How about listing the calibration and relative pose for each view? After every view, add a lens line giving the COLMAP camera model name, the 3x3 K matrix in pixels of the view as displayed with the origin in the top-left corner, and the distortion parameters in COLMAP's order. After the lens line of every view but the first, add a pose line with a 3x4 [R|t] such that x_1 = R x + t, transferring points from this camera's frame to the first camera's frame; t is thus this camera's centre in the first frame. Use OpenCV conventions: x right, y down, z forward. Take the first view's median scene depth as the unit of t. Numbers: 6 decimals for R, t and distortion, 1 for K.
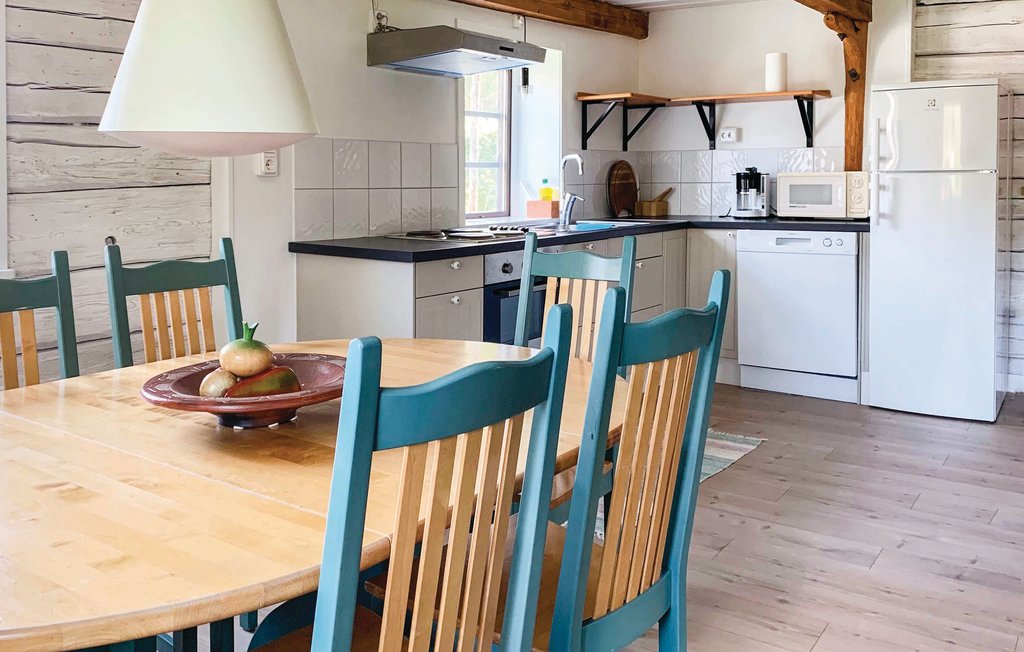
lens RADIAL K [[902.7, 0, 509.4], [0, 902.7, 178.1], [0, 0, 1]] dist [0.006656, 0.017007]
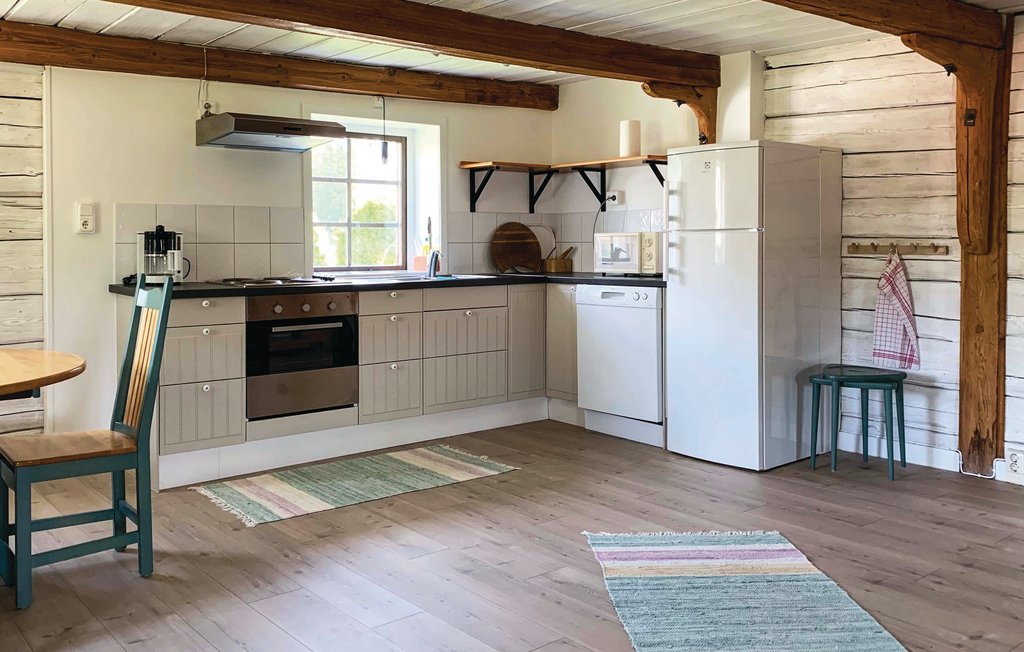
lens RADIAL K [[875.0, 0, 498.7], [0, 875.0, 243.9], [0, 0, 1]] dist [0.027793, -0.001762]
pose [[0.961203, 0.002180, -0.275832, 0.449830], [-0.001686, 0.999997, 0.002027, 0.006397], [0.275835, -0.001484, 0.961204, -0.043456]]
